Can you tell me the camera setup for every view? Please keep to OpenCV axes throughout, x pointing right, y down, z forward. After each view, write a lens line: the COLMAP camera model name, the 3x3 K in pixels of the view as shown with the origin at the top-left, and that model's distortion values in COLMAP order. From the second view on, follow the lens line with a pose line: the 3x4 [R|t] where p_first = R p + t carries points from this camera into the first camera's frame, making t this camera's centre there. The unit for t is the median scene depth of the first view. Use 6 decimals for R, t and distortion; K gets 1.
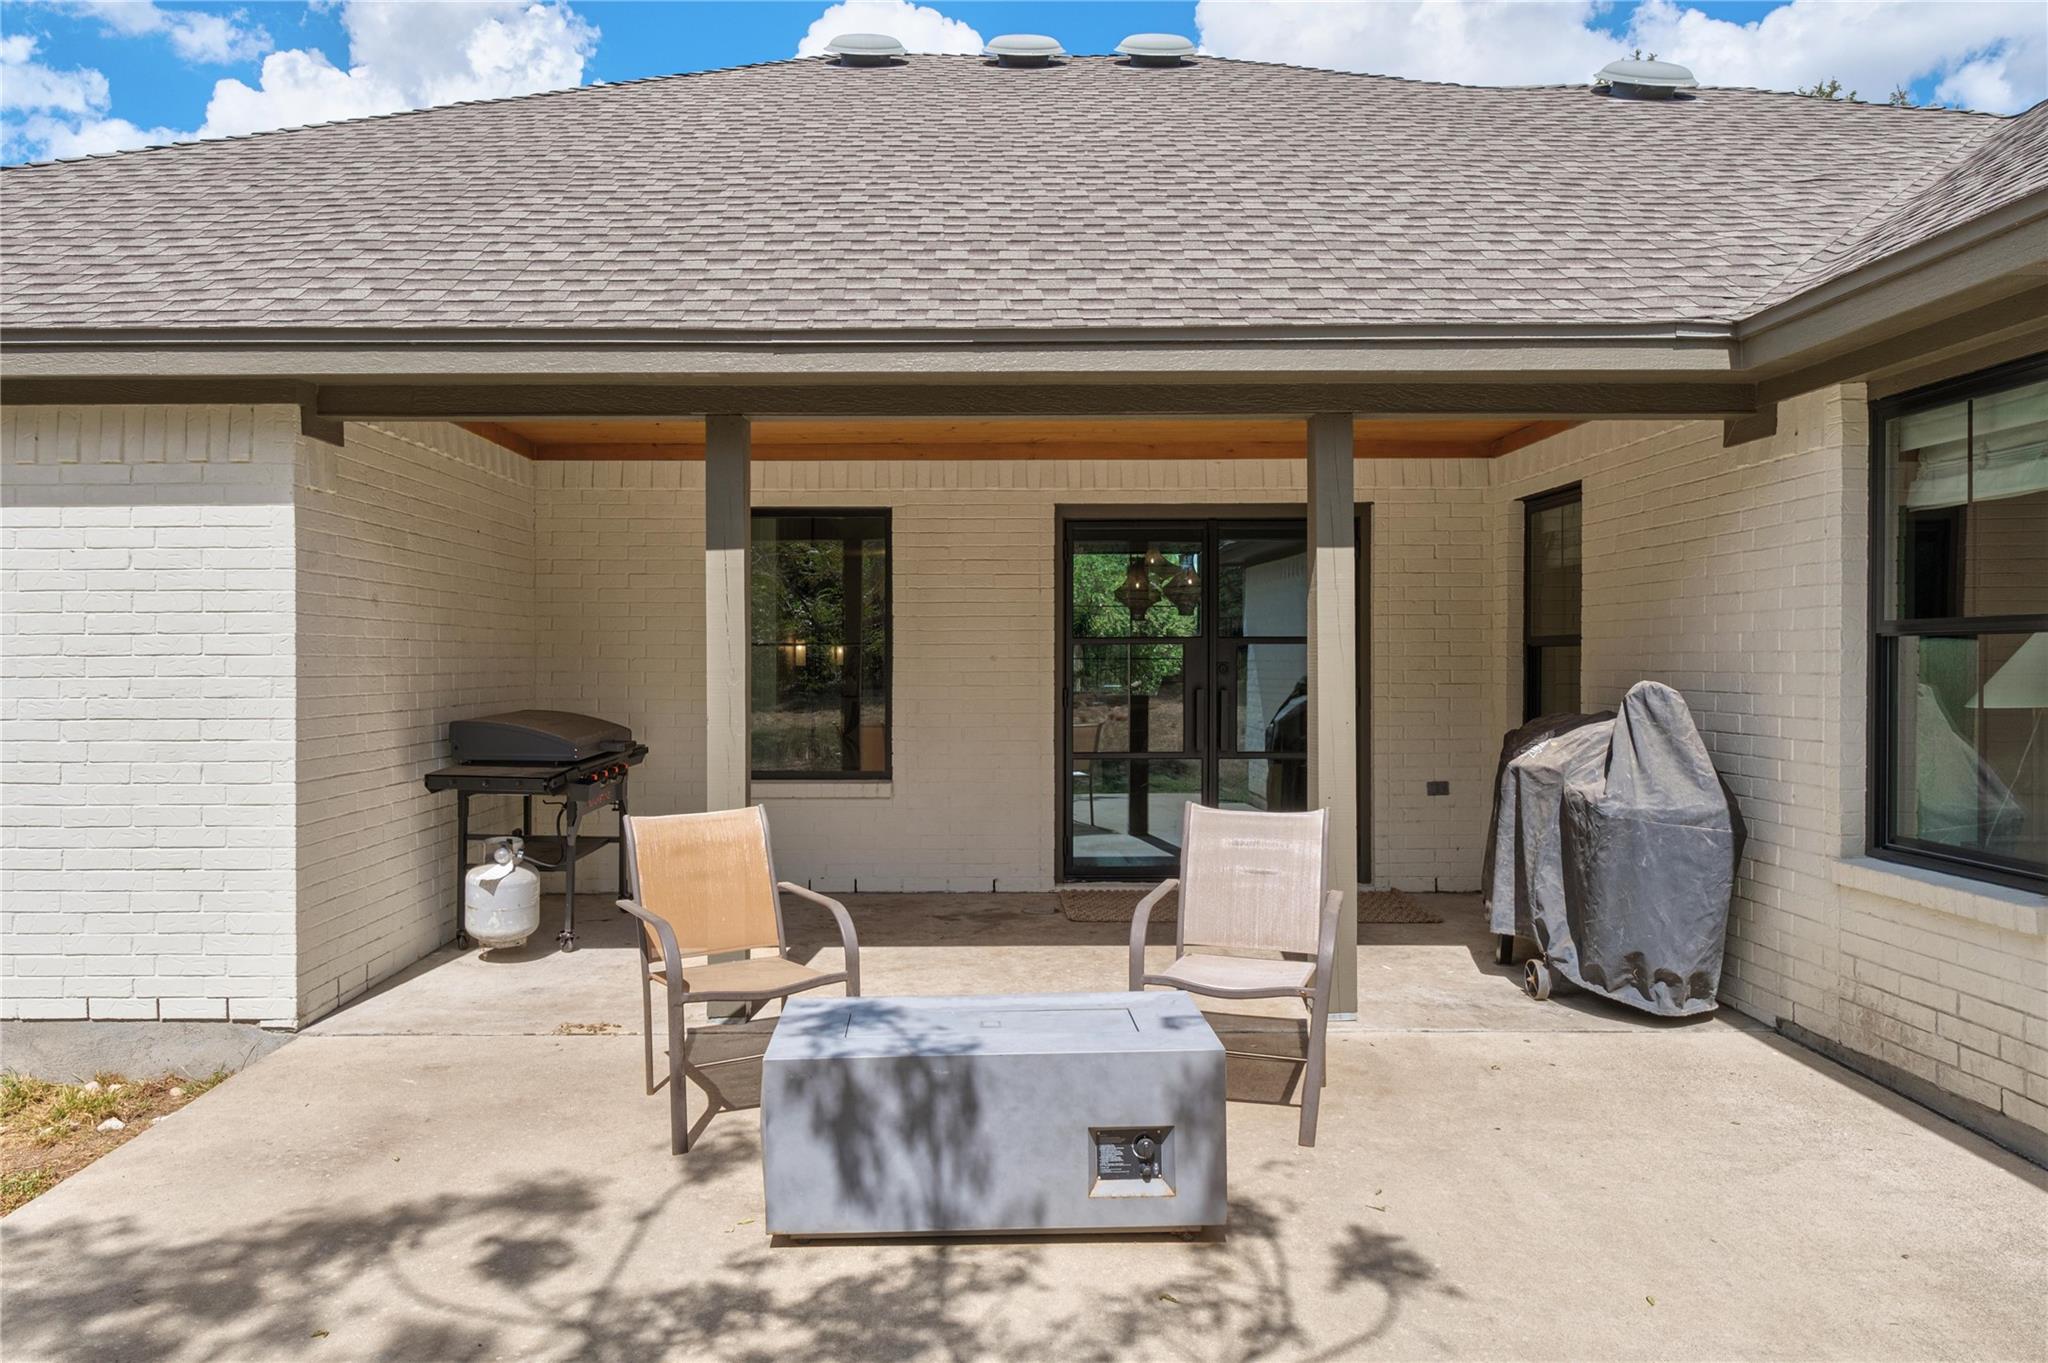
lens RADIAL K [[1361.5, 0, 1024.0], [0, 1361.5, 681.5], [0, 0, 1]] dist [0.000807, -0.000044]
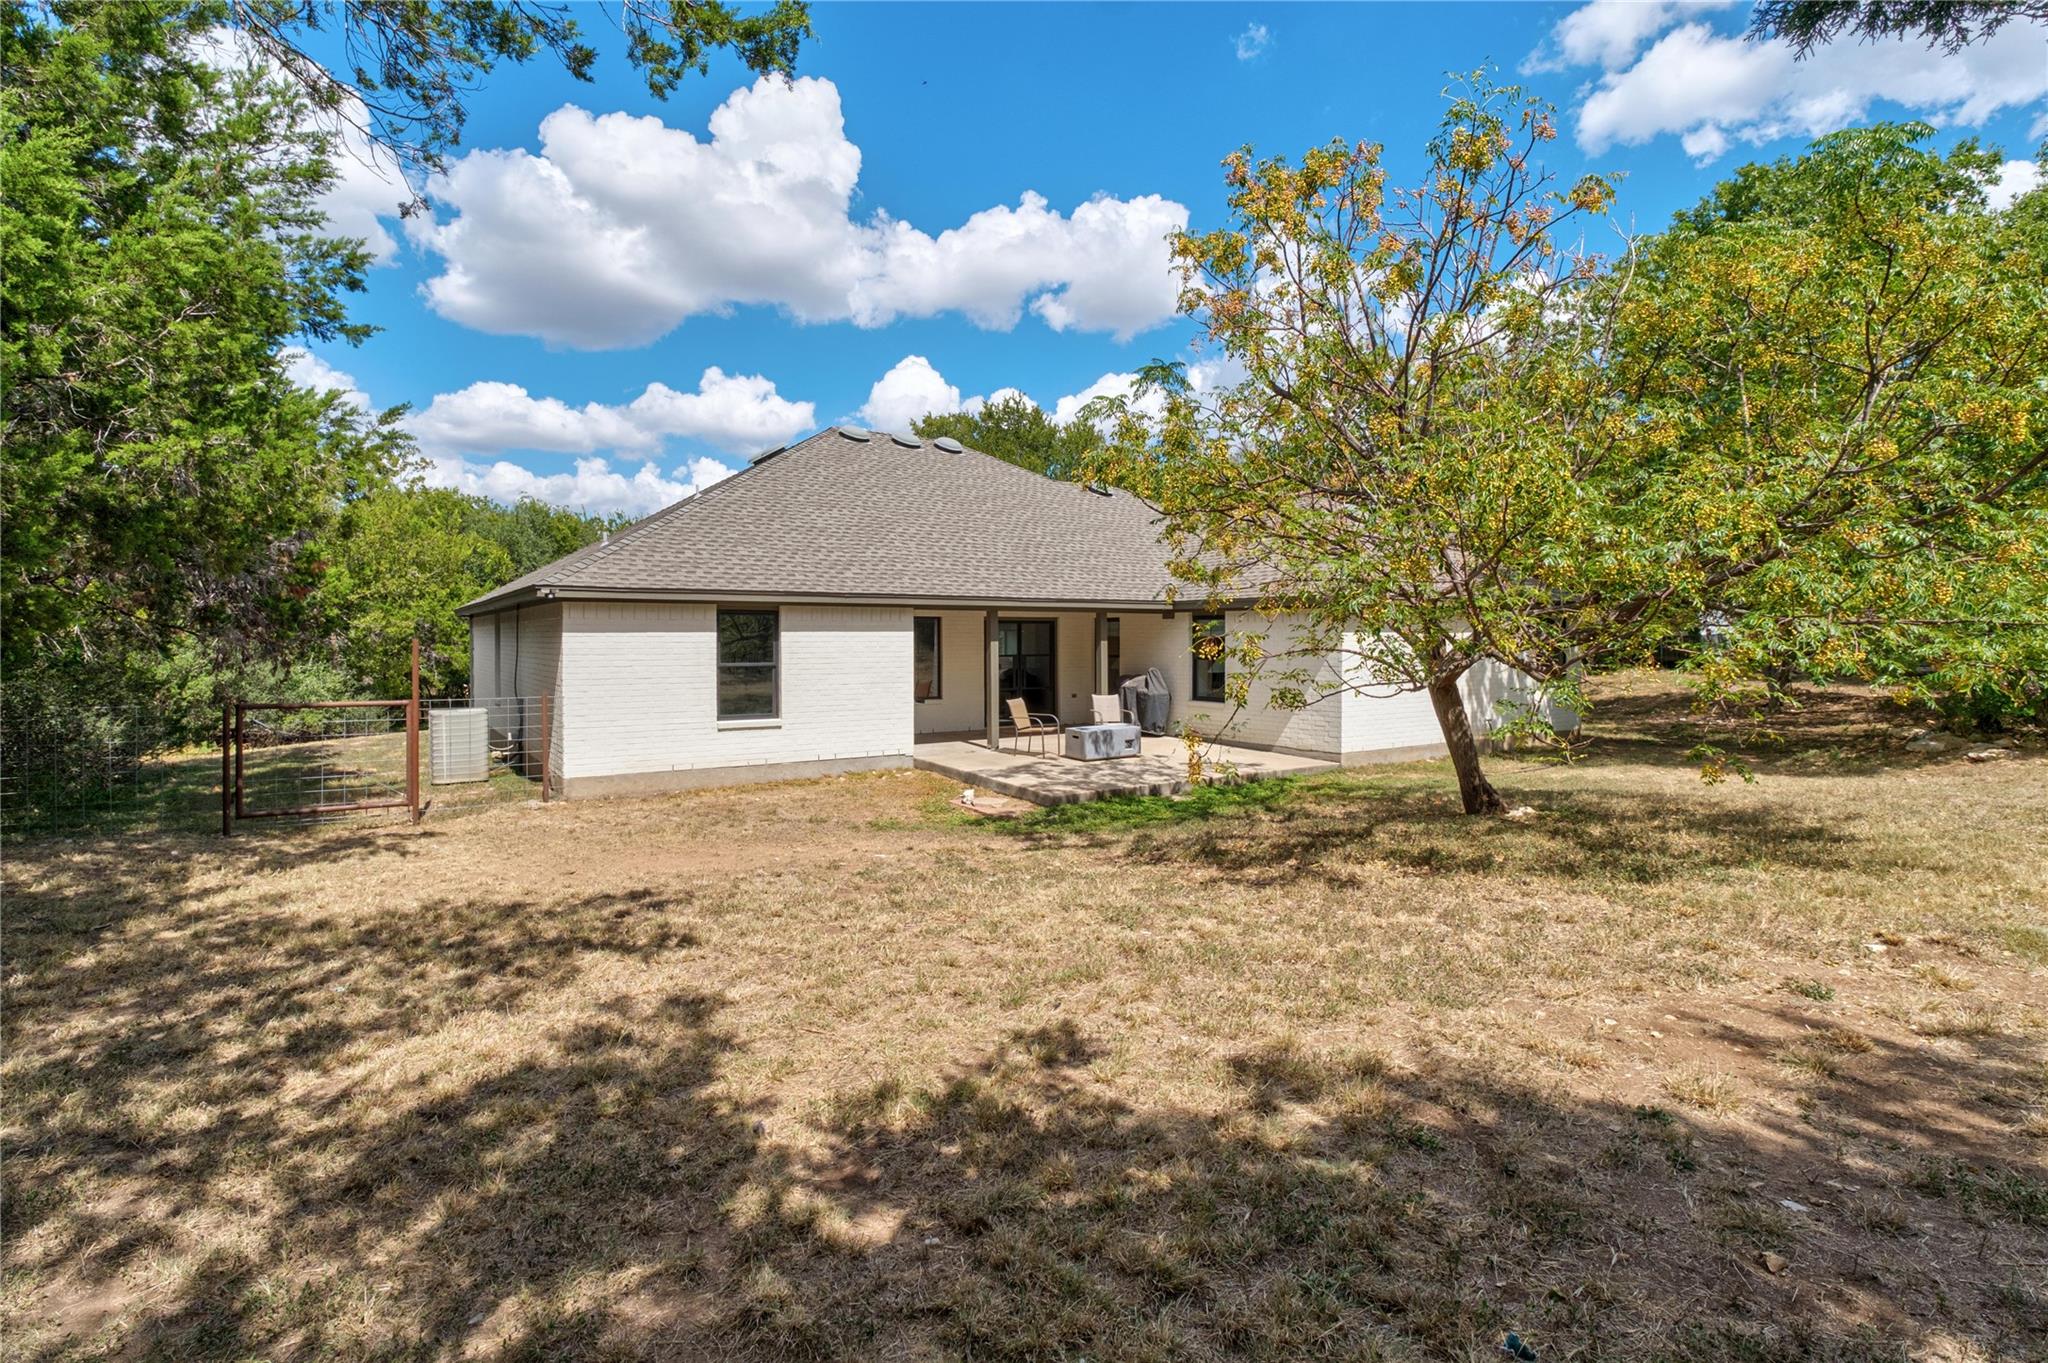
lens RADIAL K [[1031.5, 0, 1015.3], [0, 1031.5, 658.9], [0, 0, 1]] dist [0.288686, 0.000106]
pose [[0.828935, -0.011808, 0.559221, -2.076282], [0.006891, 0.999917, 0.010899, -0.078460], [-0.559303, -0.005181, 0.828947, -1.855279]]
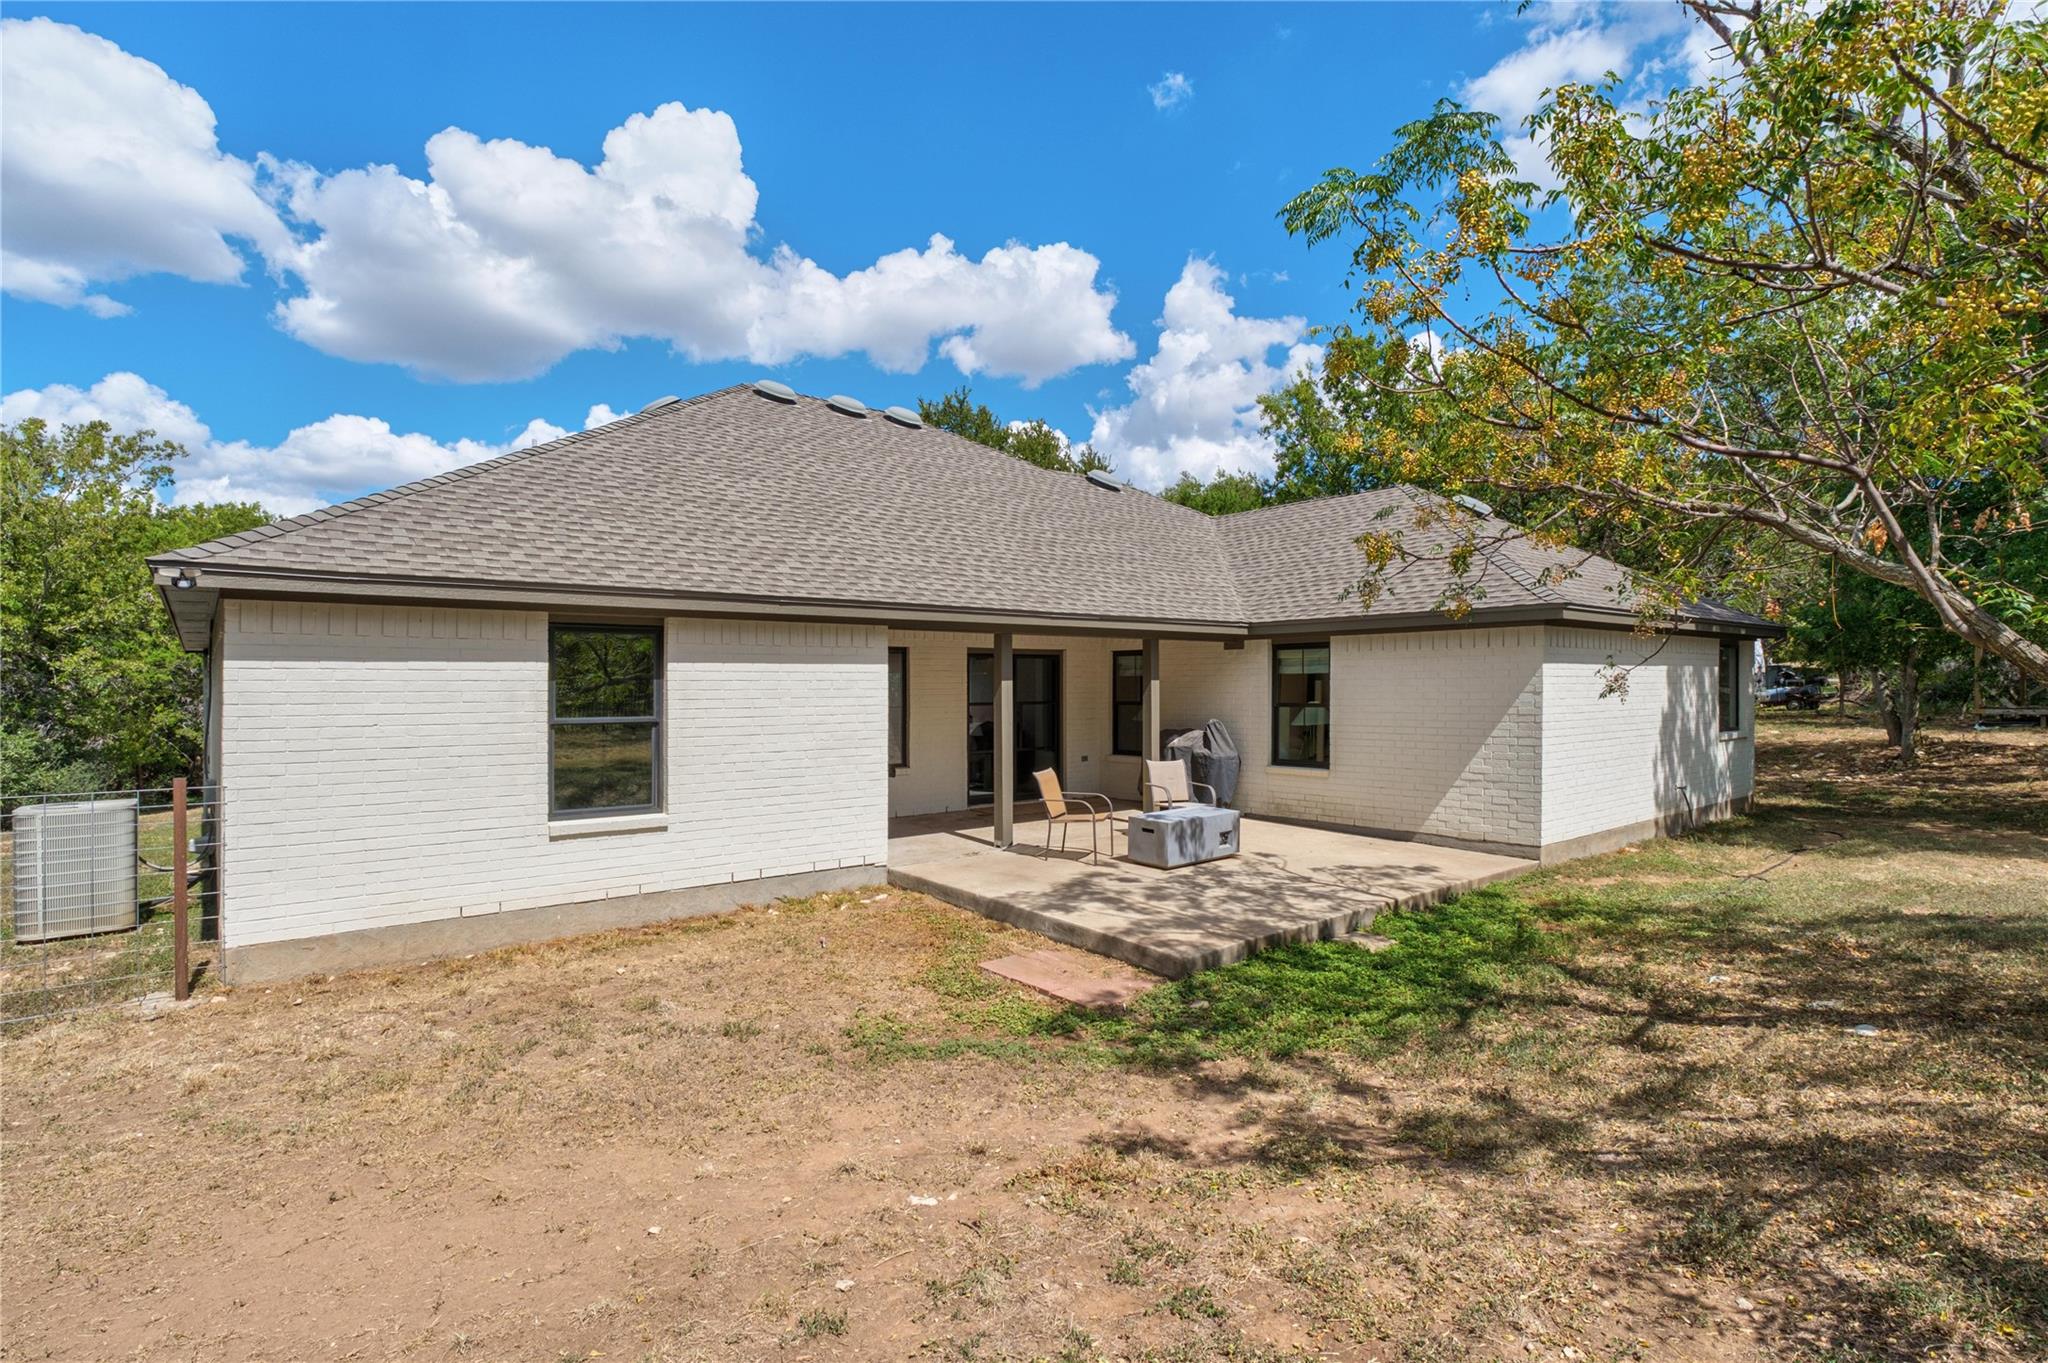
lens RADIAL K [[1026.7, 0, 1024.0], [0, 1026.7, 681.5], [0, 0, 1]] dist [0.103214, 0.000007]
pose [[0.763220, 0.000375, 0.646138, -1.615294], [0.012867, 0.999793, -0.015778, -0.061926], [-0.646010, 0.020356, 0.763057, -0.685094]]
